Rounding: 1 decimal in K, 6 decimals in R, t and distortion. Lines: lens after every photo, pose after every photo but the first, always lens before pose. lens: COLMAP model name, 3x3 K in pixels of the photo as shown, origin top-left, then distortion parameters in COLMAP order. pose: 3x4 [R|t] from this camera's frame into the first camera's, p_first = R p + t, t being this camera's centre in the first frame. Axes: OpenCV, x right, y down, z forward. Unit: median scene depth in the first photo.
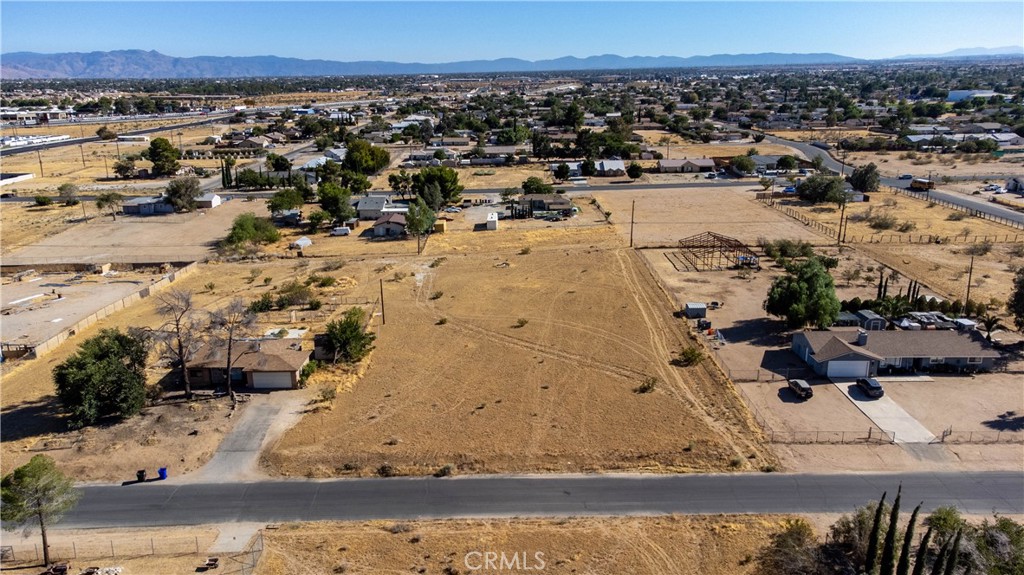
lens RADIAL K [[764.0, 0, 507.9], [0, 764.0, 283.5], [0, 0, 1]] dist [0.044421, -0.000649]
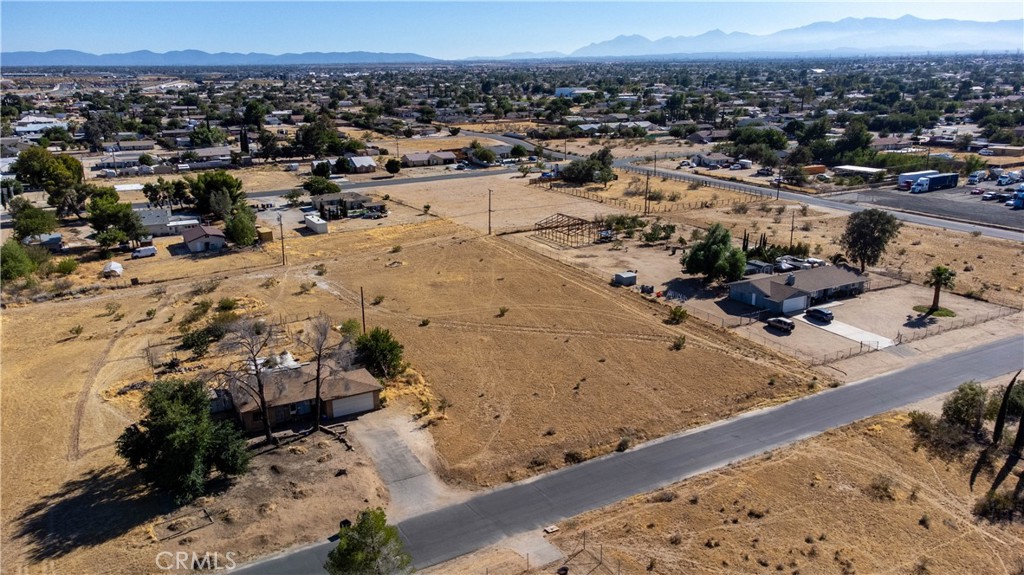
lens RADIAL K [[764.0, 0, 506.8], [0, 764.0, 292.4], [0, 0, 1]] dist [0.044421, -0.000649]
pose [[0.877832, -0.131999, 0.460421, -0.392940], [0.125909, 0.991062, 0.044074, -0.015740], [-0.462123, 0.019282, 0.886606, 0.083735]]
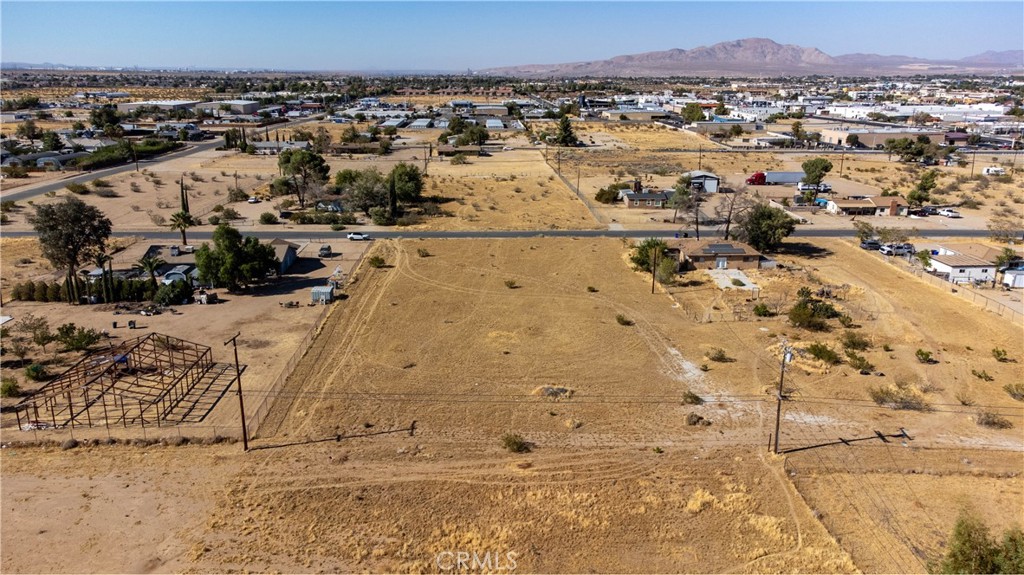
lens RADIAL K [[764.0, 0, 509.5], [0, 764.0, 284.3], [0, 0, 1]] dist [0.044421, -0.000649]
pose [[-0.999360, 0.013650, -0.033070, 0.047985], [-0.005235, 0.858615, 0.512595, -0.413588], [0.035392, 0.512440, -0.857993, 1.655622]]
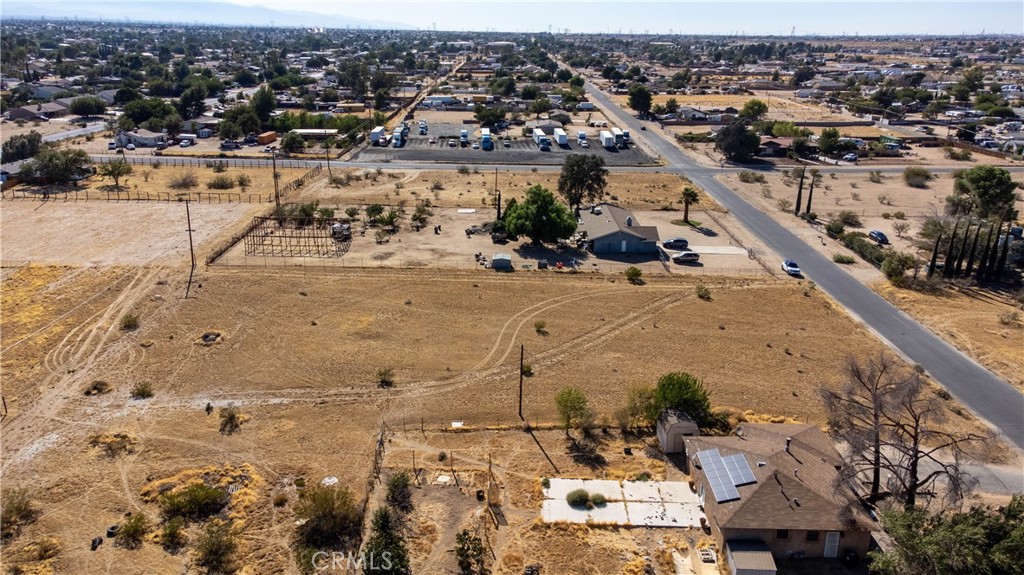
lens RADIAL K [[764.0, 0, 509.5], [0, 764.0, 289.6], [0, 0, 1]] dist [0.044421, -0.000649]
pose [[0.011622, -0.306593, 0.951770, -0.655499], [0.258357, 0.920435, 0.293344, -0.203781], [-0.965980, 0.242487, 0.089908, 0.842665]]
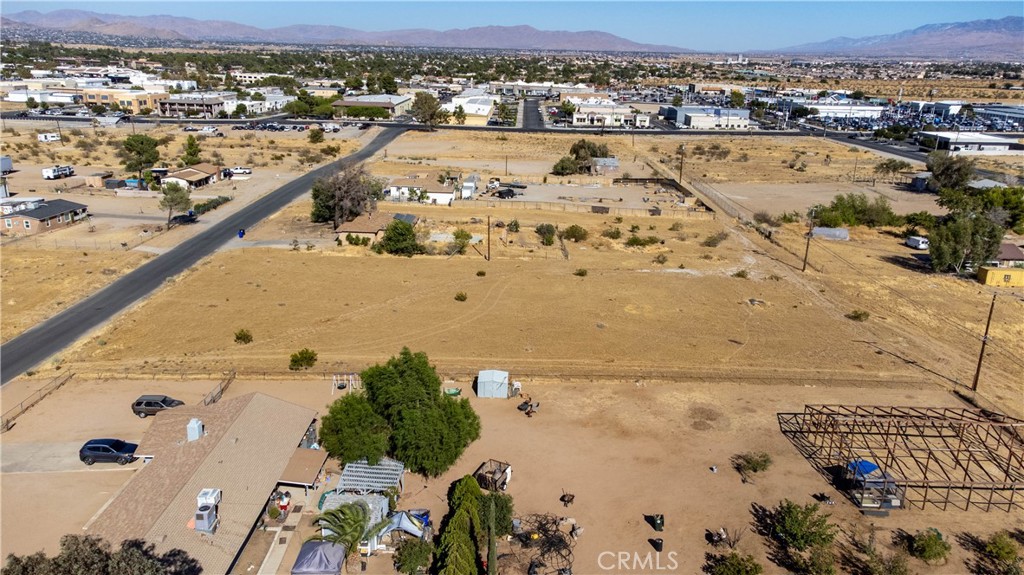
lens RADIAL K [[764.0, 0, 507.8], [0, 764.0, 287.3], [0, 0, 1]] dist [0.044421, -0.000649]
pose [[-0.025733, 0.305953, -0.951699, 0.744127], [-0.283819, 0.910603, 0.300416, -0.207340], [0.958533, 0.277841, 0.063402, 0.880154]]
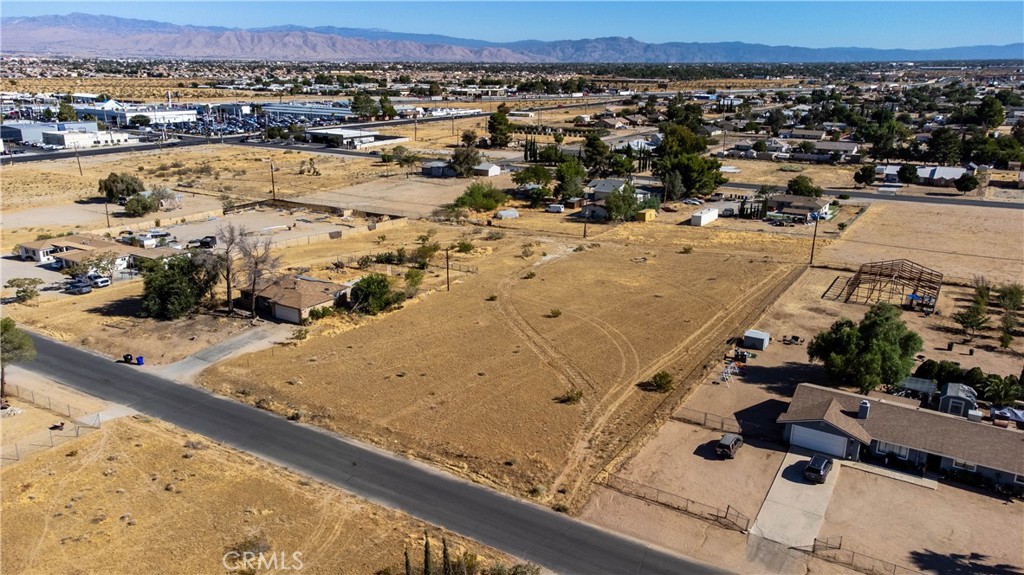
lens RADIAL K [[764.0, 0, 510.8], [0, 764.0, 285.8], [0, 0, 1]] dist [0.044421, -0.000649]
pose [[0.845212, 0.170558, -0.506484, 0.402062], [-0.160779, 0.984954, 0.063377, -0.031237], [0.509673, 0.027865, 0.859917, 0.126325]]
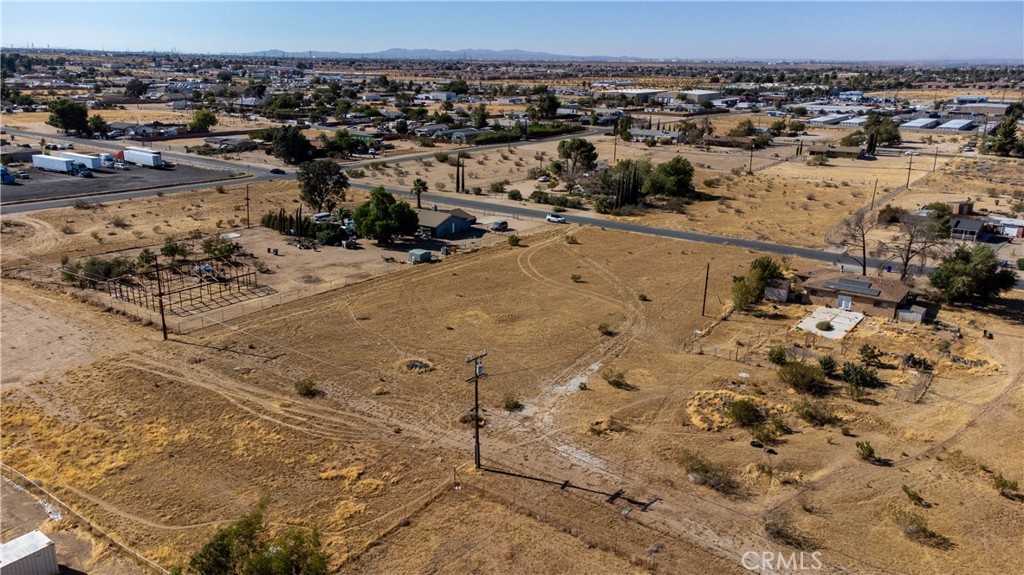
lens RADIAL K [[764.0, 0, 508.1], [0, 764.0, 280.6], [0, 0, 1]] dist [0.044421, -0.000649]
pose [[-0.809289, -0.165155, 0.563716, -0.425123], [0.150399, 0.869415, 0.470635, -0.386573], [-0.567831, 0.465662, -0.678769, 1.543681]]
